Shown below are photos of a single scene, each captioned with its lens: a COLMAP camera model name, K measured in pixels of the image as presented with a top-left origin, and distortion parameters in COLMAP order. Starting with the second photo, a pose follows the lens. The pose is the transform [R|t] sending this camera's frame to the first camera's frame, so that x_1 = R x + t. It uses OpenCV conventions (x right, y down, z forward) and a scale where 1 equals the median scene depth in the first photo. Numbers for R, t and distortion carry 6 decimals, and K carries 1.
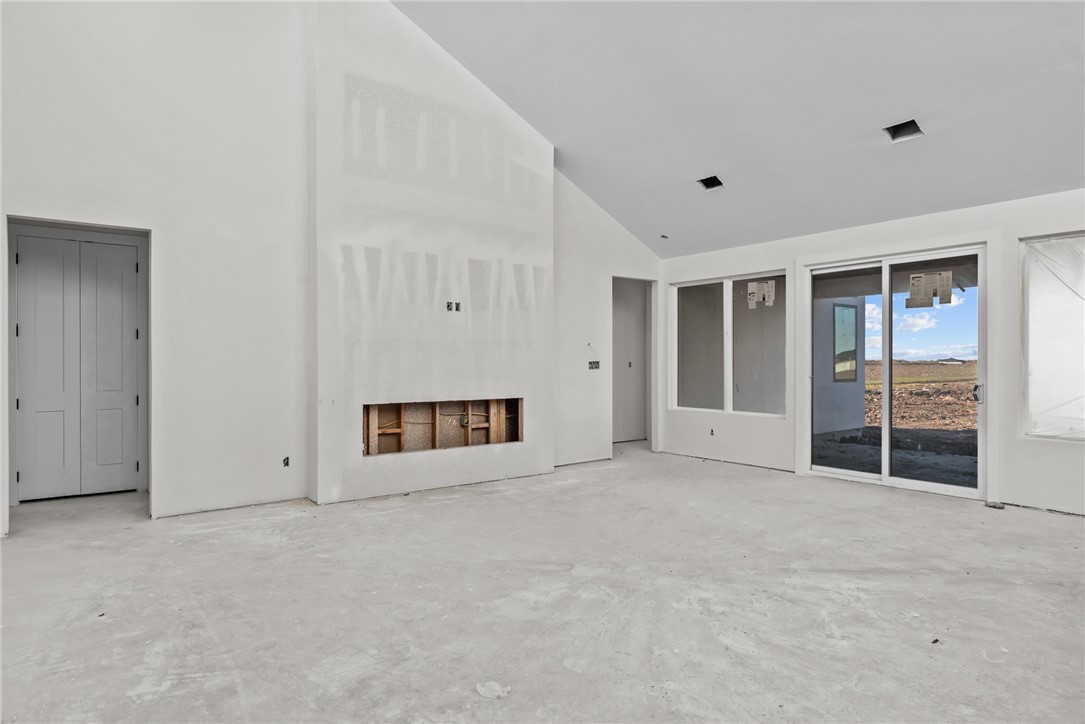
lens RADIAL K [[617.0, 0, 538.2], [0, 617.0, 360.6], [0, 0, 1]] dist [-0.001206, -0.000267]
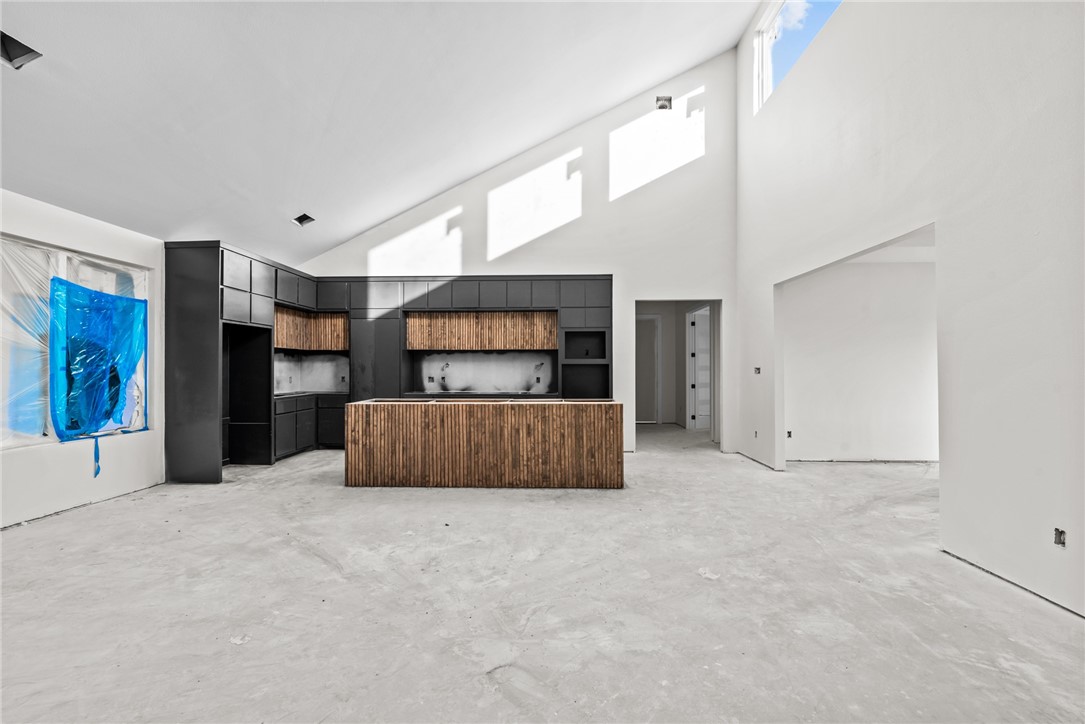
lens RADIAL K [[473.4, 0, 537.8], [0, 473.4, 361.9], [0, 0, 1]] dist [-0.001029, 0.000366]
pose [[-0.770732, 0.008010, 0.637109, -0.321077], [-0.000277, 0.999917, -0.012907, 0.000477], [-0.637159, -0.010124, -0.770666, 1.391816]]
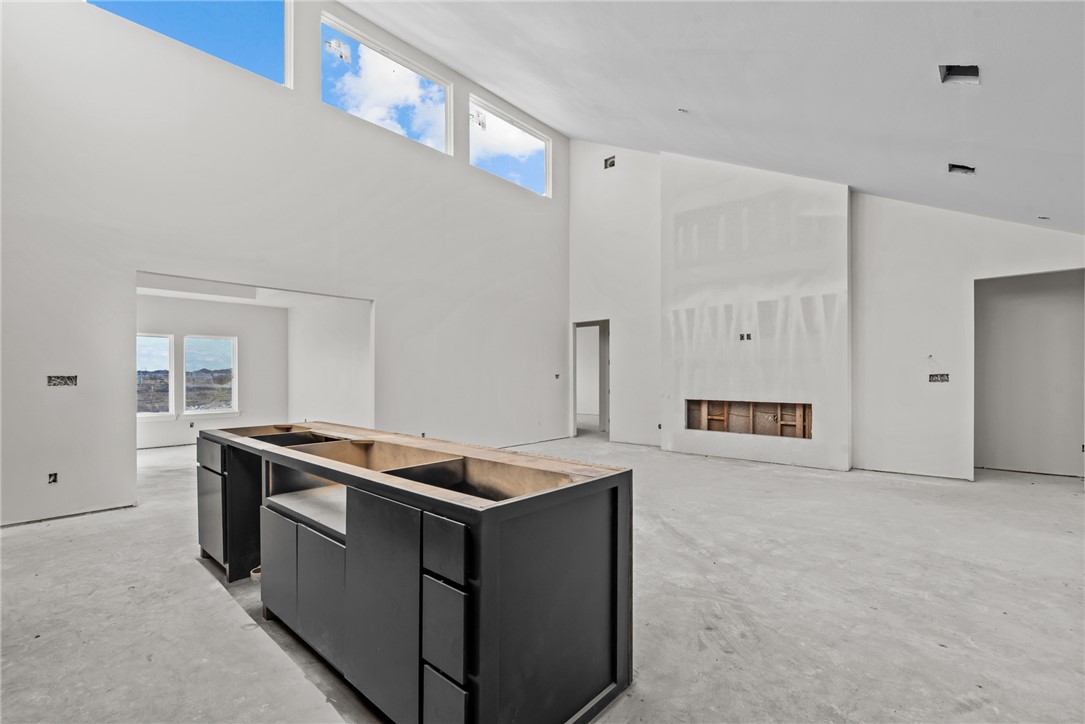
lens RADIAL K [[473.4, 0, 539.8], [0, 473.4, 371.0], [0, 0, 1]] dist [-0.001029, 0.000366]
pose [[0.196296, -0.007209, -0.980518, 1.447601], [0.004565, 0.999969, -0.006438, -0.003045], [0.980534, -0.003213, 0.196323, 0.502805]]
